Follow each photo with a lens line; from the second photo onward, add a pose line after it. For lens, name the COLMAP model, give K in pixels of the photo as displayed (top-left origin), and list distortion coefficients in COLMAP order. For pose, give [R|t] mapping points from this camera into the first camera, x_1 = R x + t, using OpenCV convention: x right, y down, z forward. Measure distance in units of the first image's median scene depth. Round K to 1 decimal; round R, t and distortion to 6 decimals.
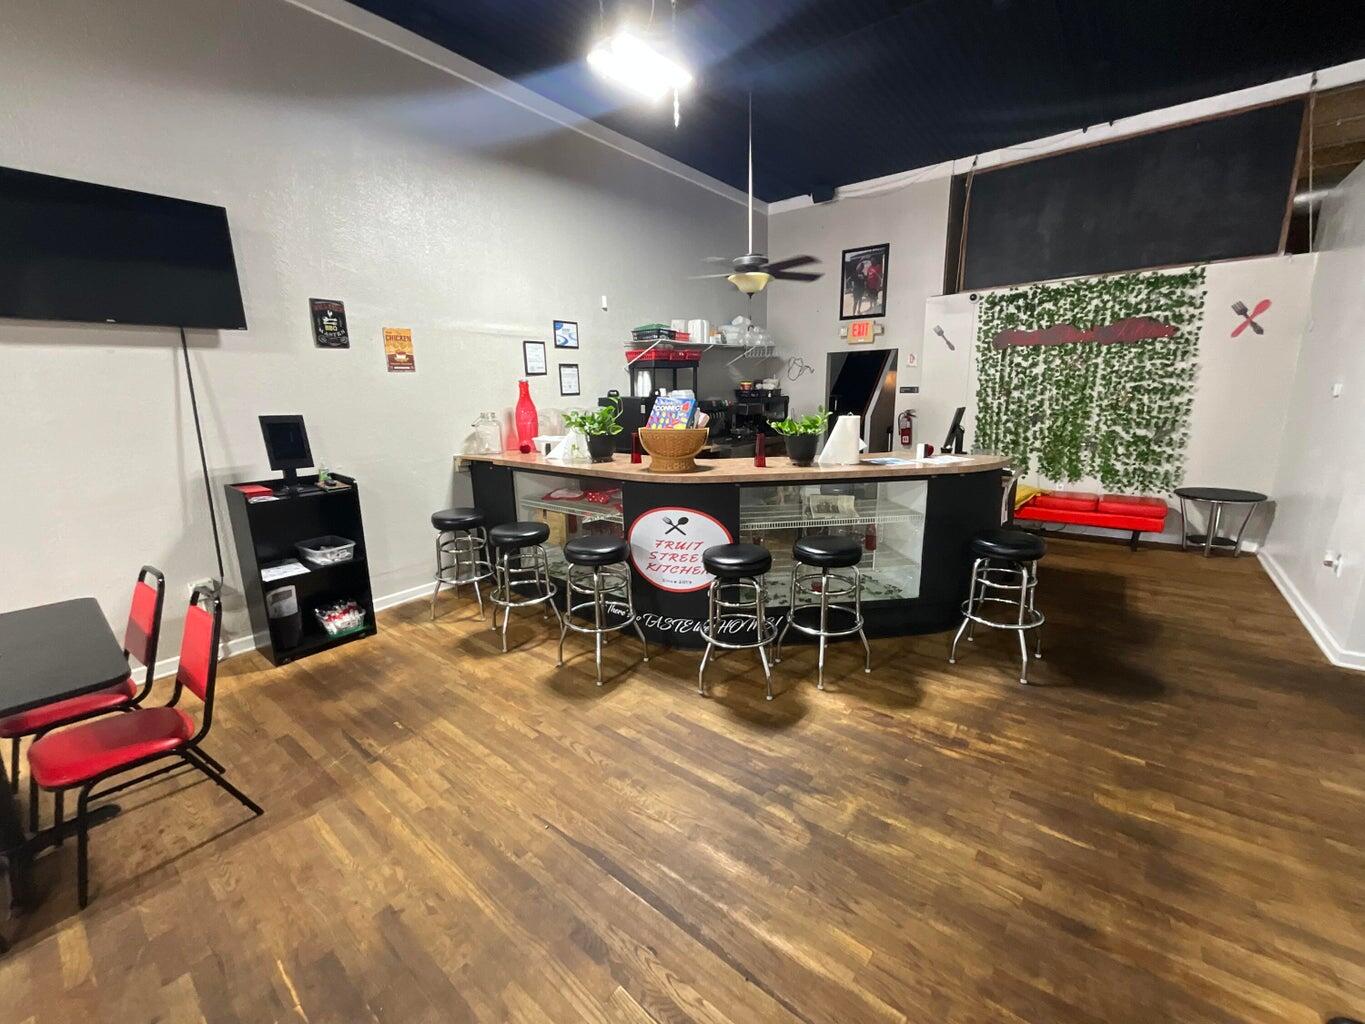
lens RADIAL K [[553.7, 0, 682.5], [0, 553.7, 512.0], [0, 0, 1]] dist [-0.001183, 0.000230]
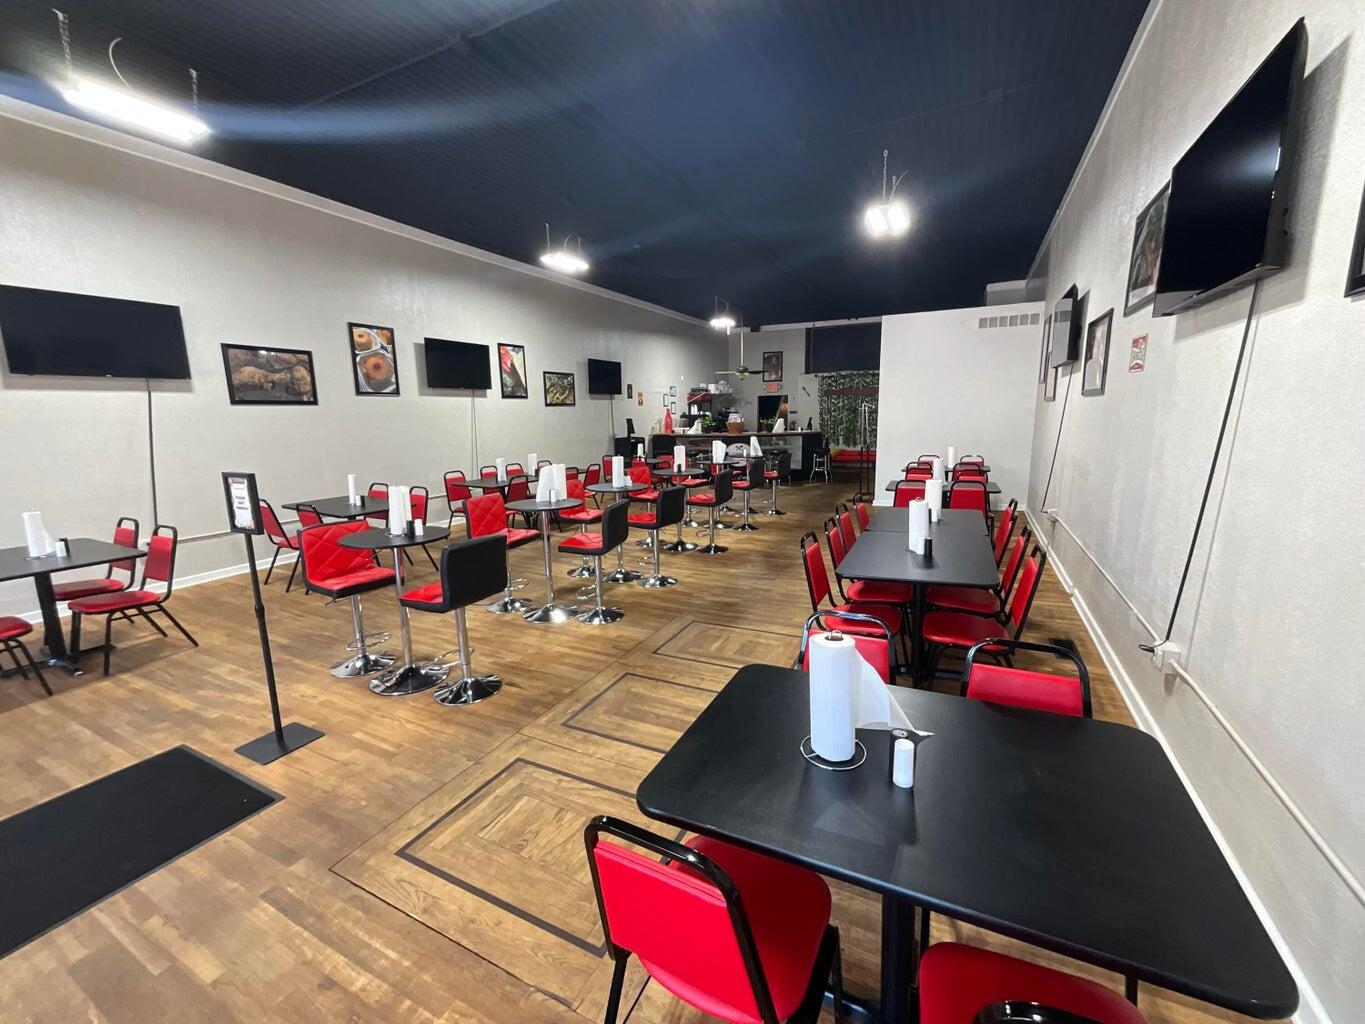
lens RADIAL K [[553.7, 0, 682.5], [0, 553.7, 512.0], [0, 0, 1]] dist [-0.001183, 0.000230]
pose [[0.979911, -0.034659, 0.196400, -0.632066], [0.043054, 0.998325, -0.038637, 0.325772], [-0.194732, 0.046317, 0.979762, -1.425043]]
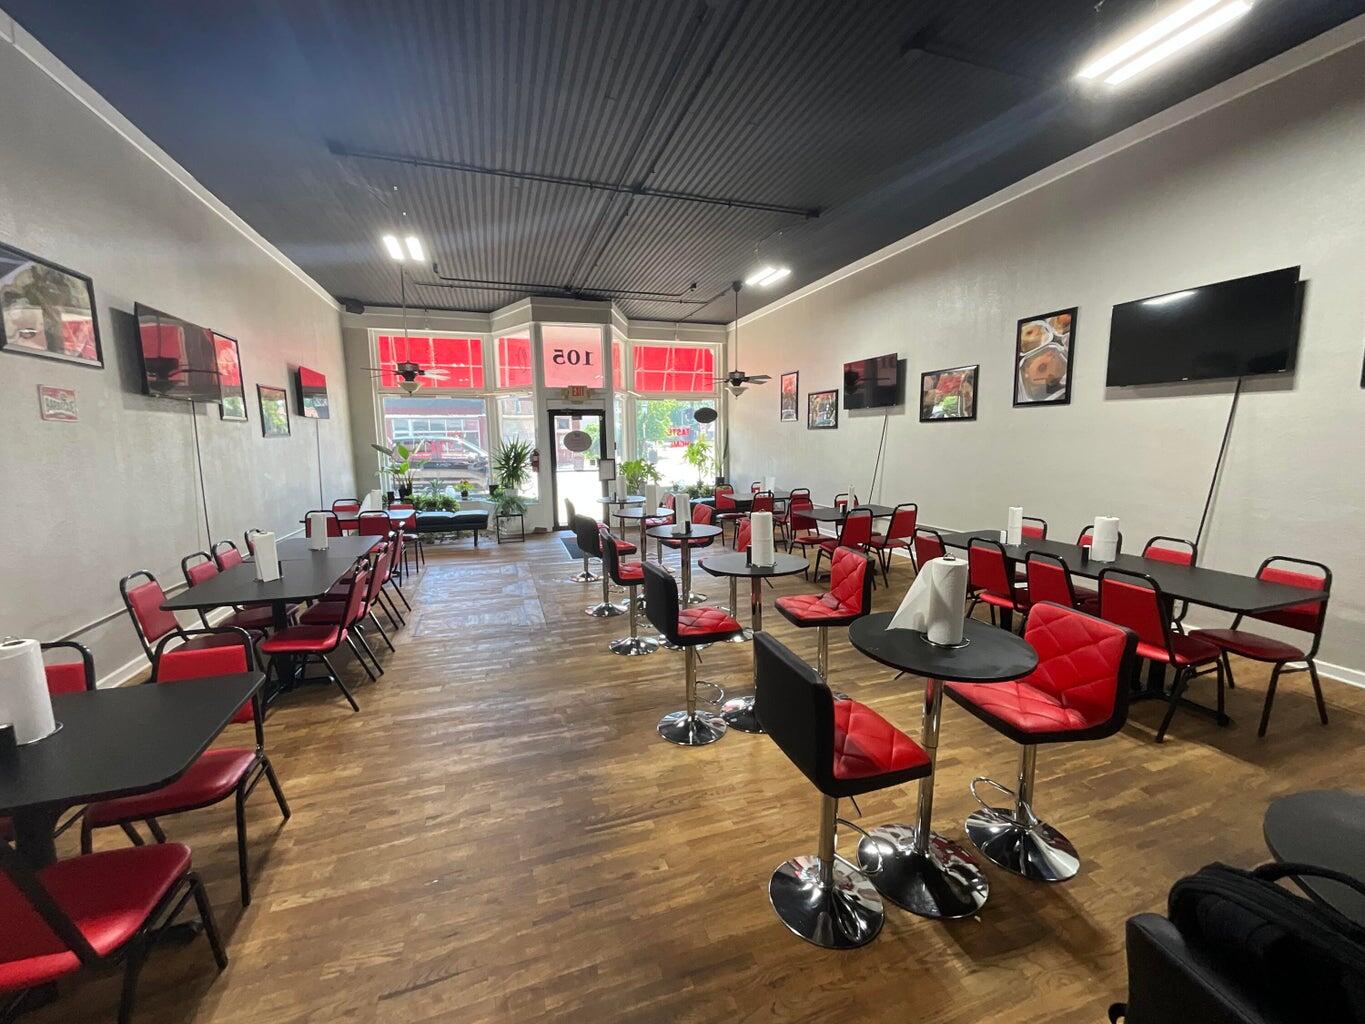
lens RADIAL K [[553.7, 0, 682.5], [0, 553.7, 512.0], [0, 0, 1]] dist [-0.001183, 0.000230]
pose [[-0.539447, 0.146307, -0.829211, -0.449000], [-0.149455, 0.952514, 0.265291, 0.245143], [0.828650, 0.267040, -0.491964, -1.090057]]
